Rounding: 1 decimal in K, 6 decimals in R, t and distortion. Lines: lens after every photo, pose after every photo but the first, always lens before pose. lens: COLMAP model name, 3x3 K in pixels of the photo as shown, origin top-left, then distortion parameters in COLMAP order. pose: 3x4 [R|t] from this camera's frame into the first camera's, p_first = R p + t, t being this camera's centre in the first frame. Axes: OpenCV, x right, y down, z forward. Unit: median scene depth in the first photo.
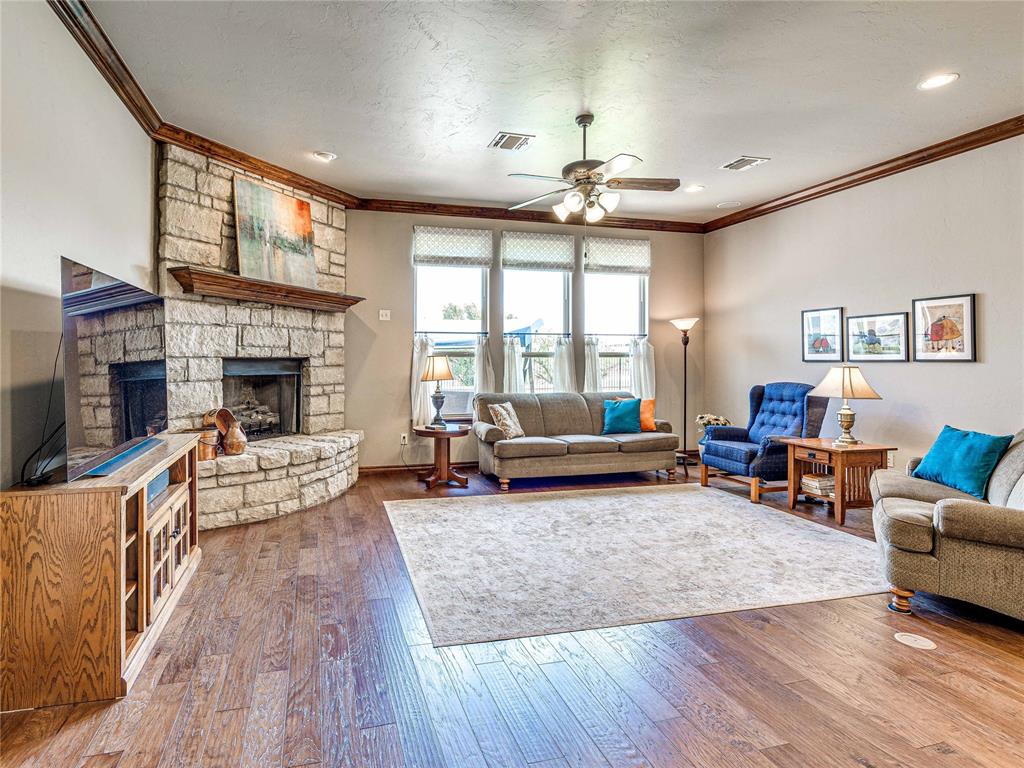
lens RADIAL K [[511.2, 0, 438.5], [0, 511.2, 352.1], [0, 0, 1]] dist [-0.005459, -0.000197]
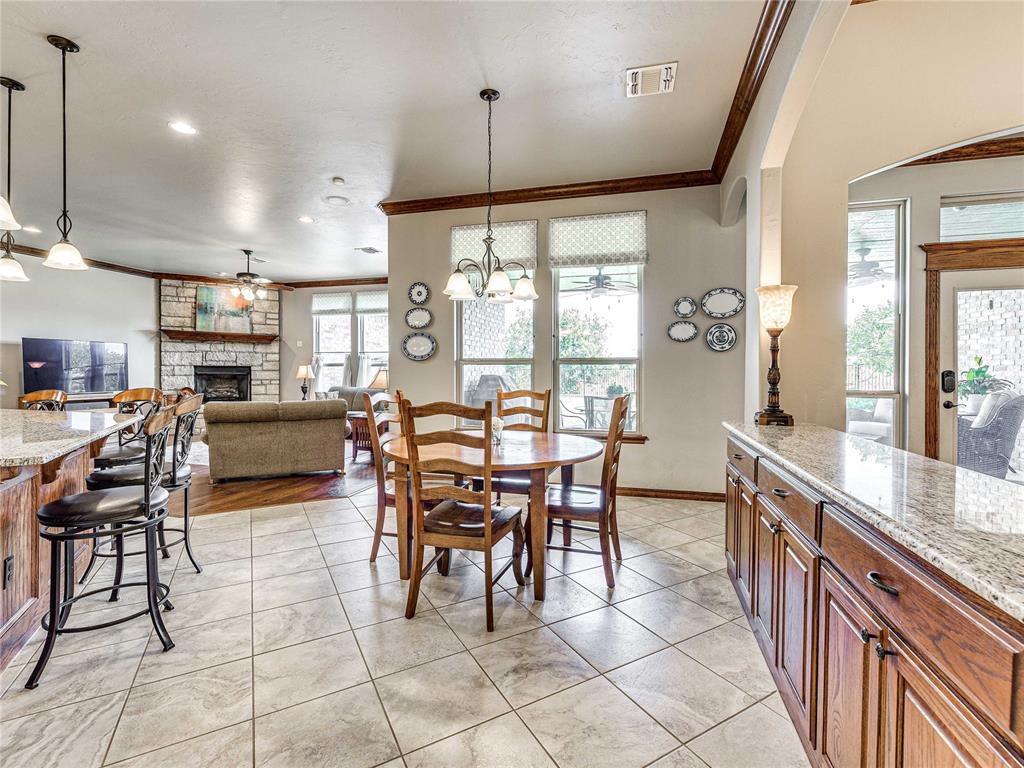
lens RADIAL K [[466.8, 0, 515.9], [0, 466.8, 378.8], [0, 0, 1]] dist [0.000001, -0.000621]
pose [[0.876323, 0.007492, -0.481666, 1.713670], [0.002248, 0.999805, 0.019643, 0.028835], [0.481719, -0.018296, 0.876135, -0.139323]]
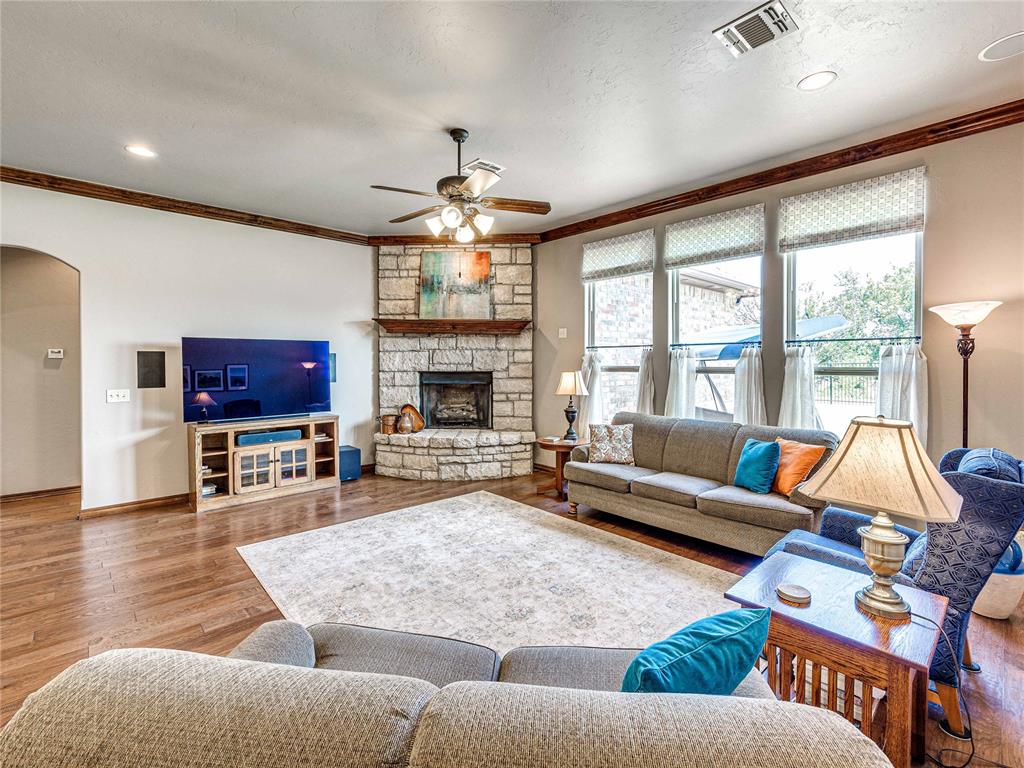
lens RADIAL K [[466.8, 0, 513.3], [0, 466.8, 369.5], [0, 0, 1]] dist [0.000001, -0.000621]
pose [[0.500281, 0.011135, -0.865792, 0.864068], [0.010534, 0.999765, 0.018945, -0.017550], [0.865799, -0.018598, 0.500046, 0.493878]]
